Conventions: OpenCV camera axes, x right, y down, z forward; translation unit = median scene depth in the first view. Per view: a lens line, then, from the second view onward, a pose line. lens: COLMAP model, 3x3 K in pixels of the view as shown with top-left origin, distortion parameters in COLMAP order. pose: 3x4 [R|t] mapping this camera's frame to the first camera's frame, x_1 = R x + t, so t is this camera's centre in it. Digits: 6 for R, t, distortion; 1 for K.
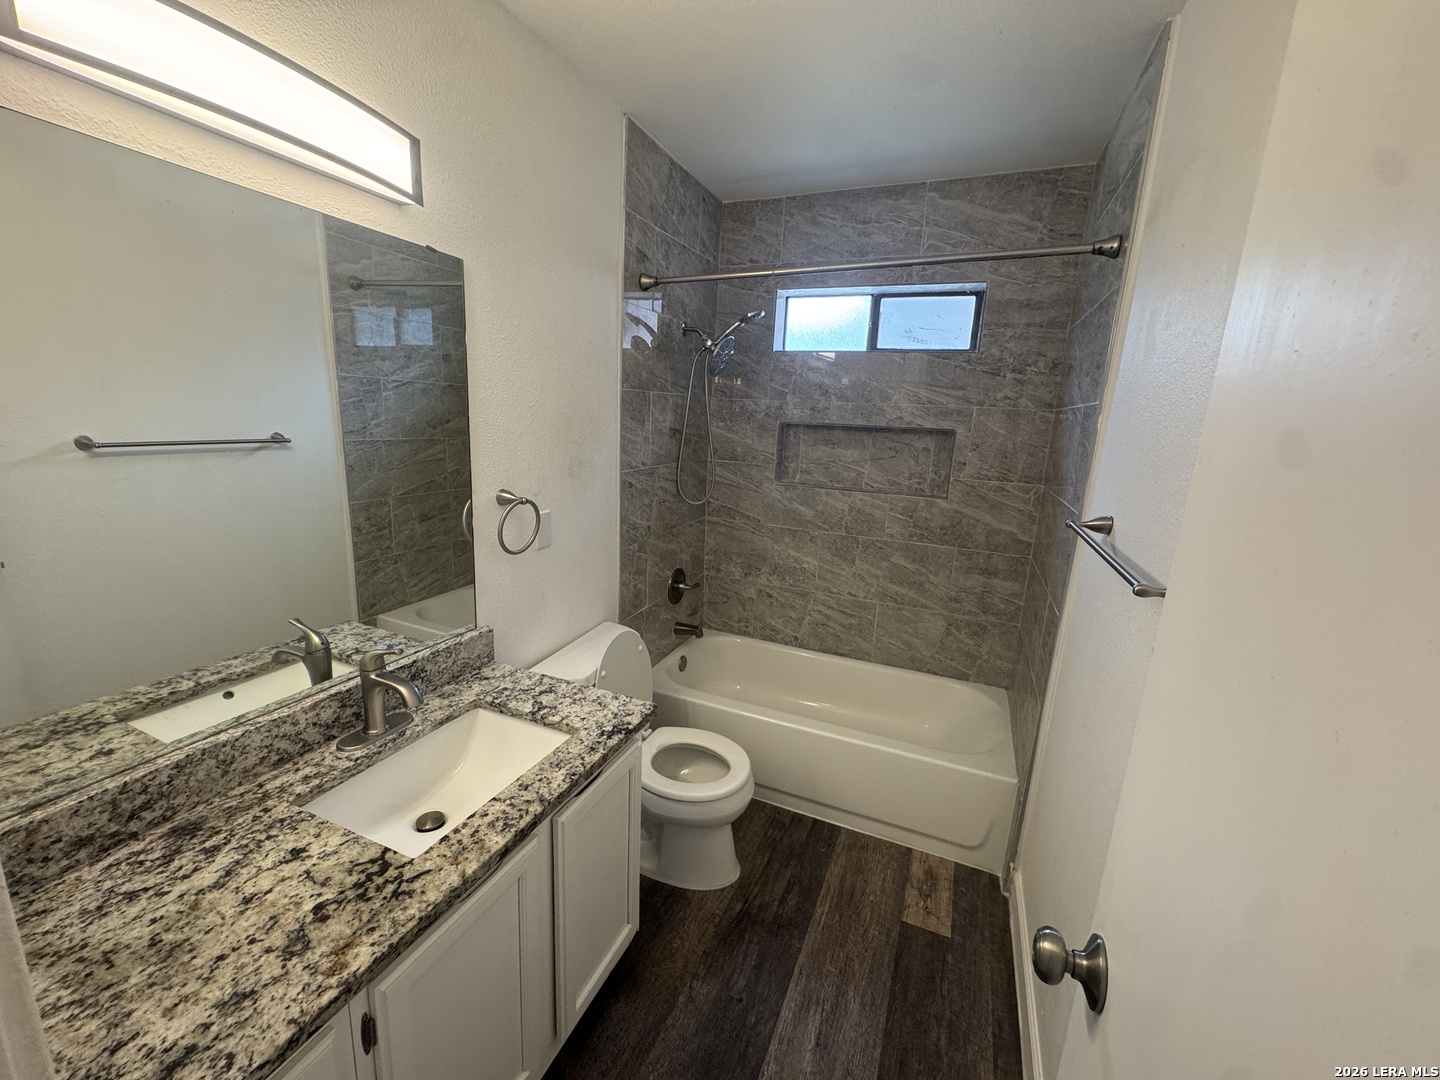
lens RADIAL K [[577.5, 0, 717.0], [0, 577.5, 537.9], [0, 0, 1]] dist [-0.002601, 0.000026]
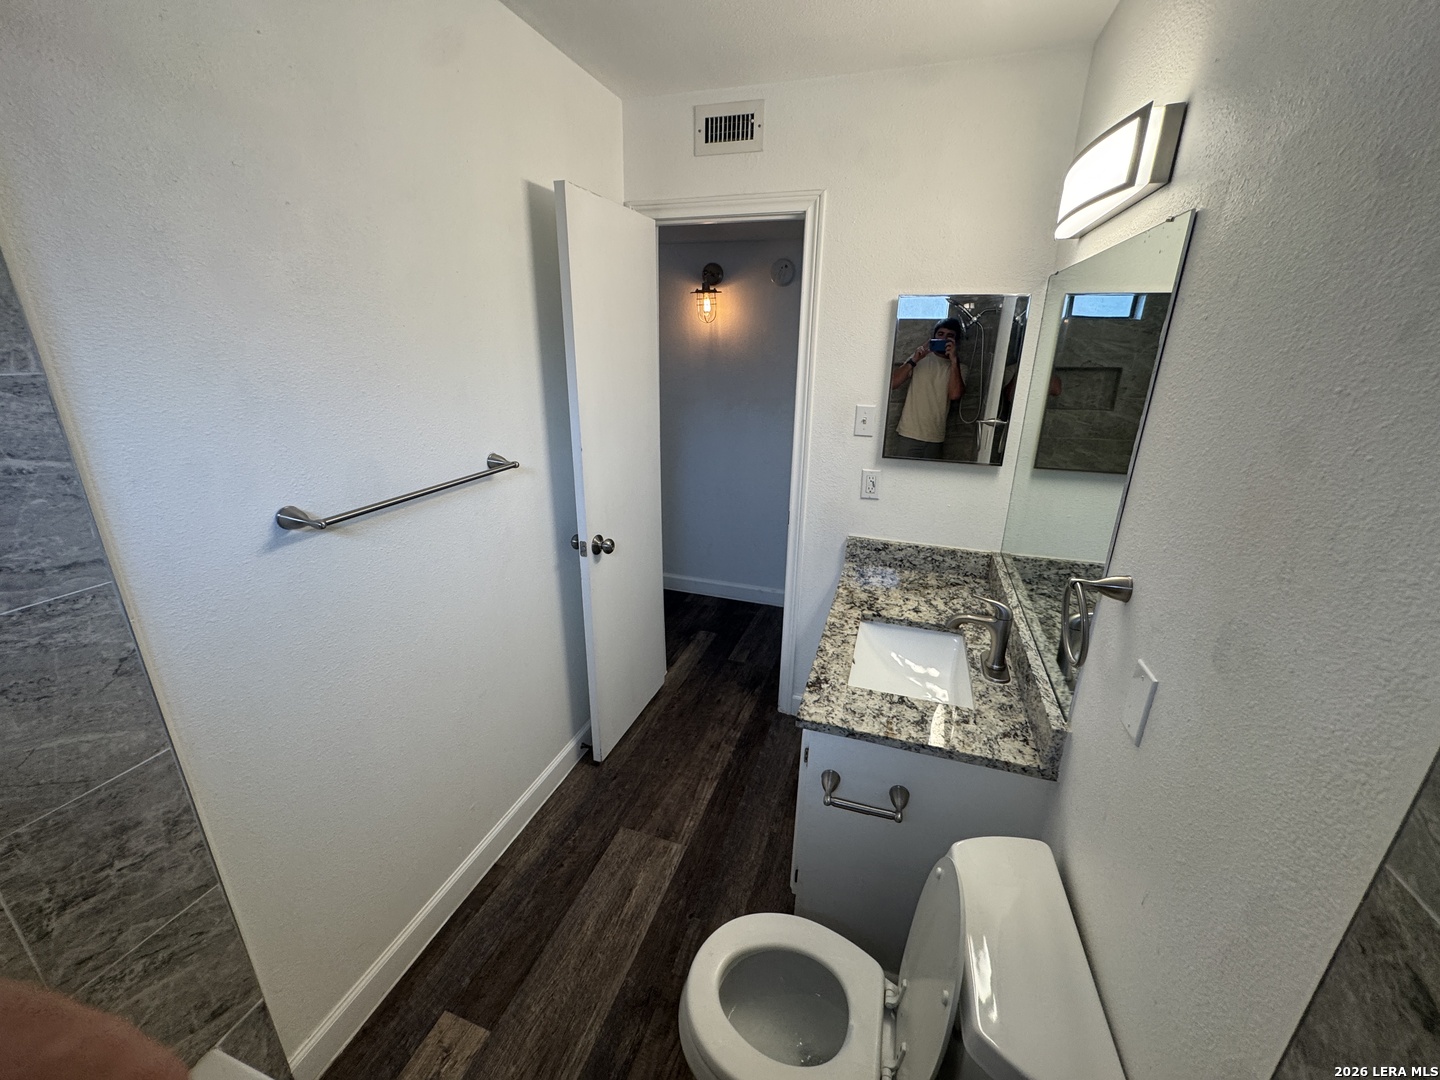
lens RADIAL K [[577.5, 0, 717.0], [0, 577.5, 537.9], [0, 0, 1]] dist [-0.002601, 0.000026]
pose [[-0.994604, -0.031487, -0.098854, 0.166355], [-0.077977, 0.855386, 0.512089, -0.558298], [0.068434, 0.517034, -0.853225, 2.080330]]
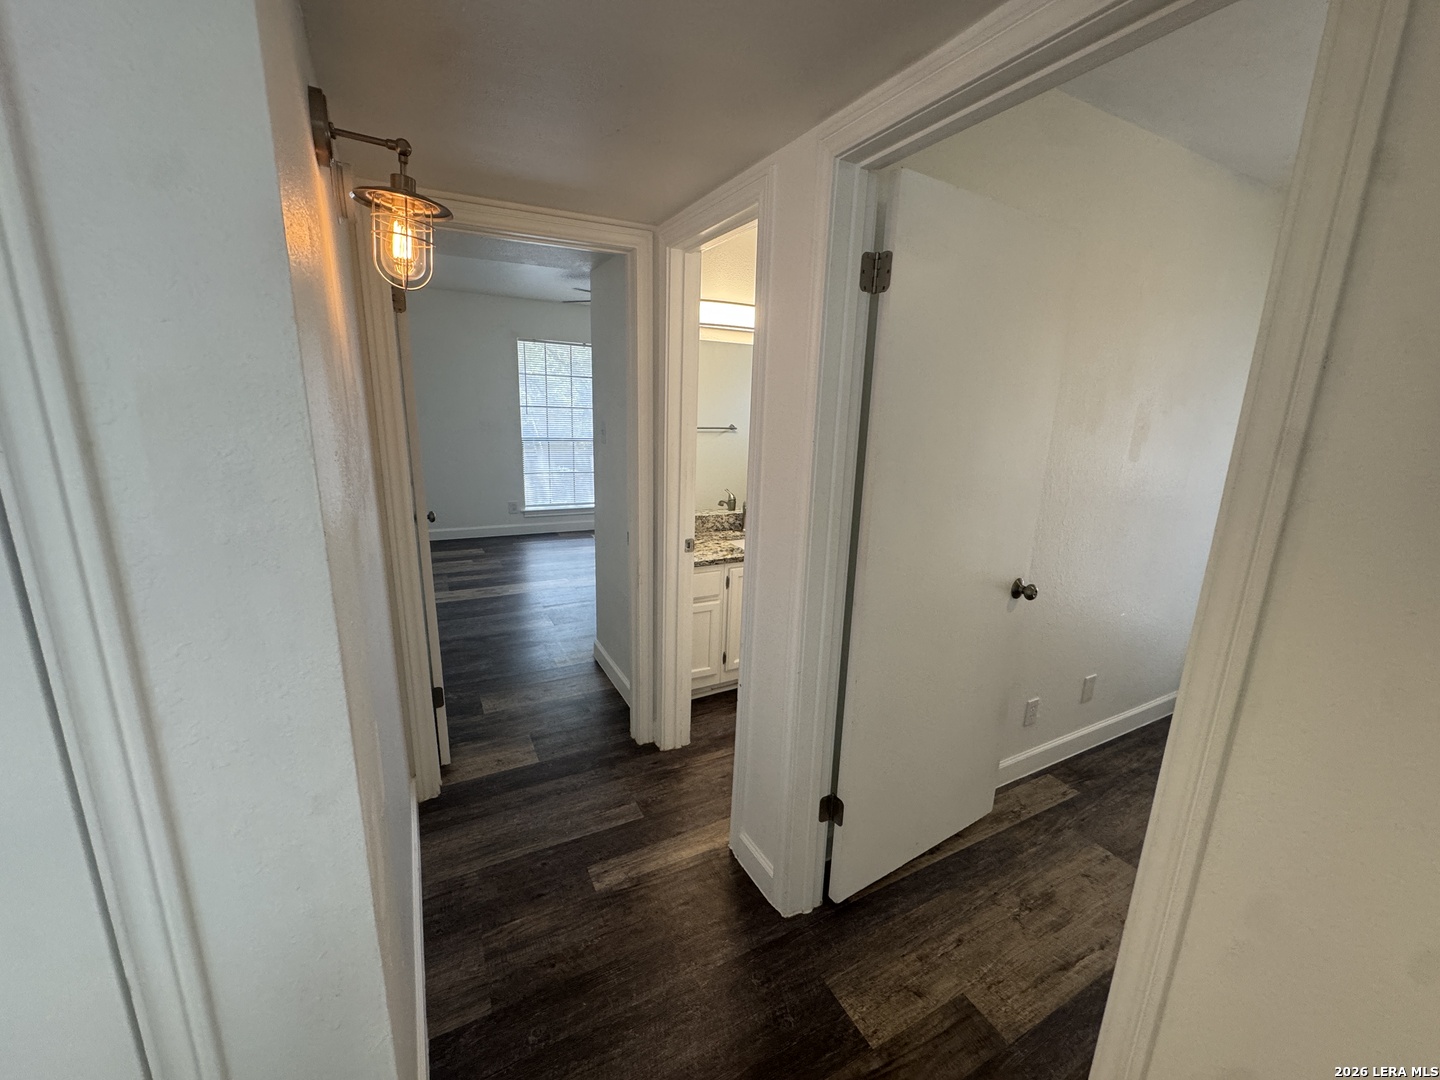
lens RADIAL K [[577.5, 0, 717.0], [0, 577.5, 537.9], [0, 0, 1]] dist [-0.002601, 0.000026]
pose [[0.776145, 0.118992, -0.619225, 1.080442], [-0.126252, 0.991473, 0.032277, 0.323530], [0.617785, 0.053127, 0.784550, -1.319394]]
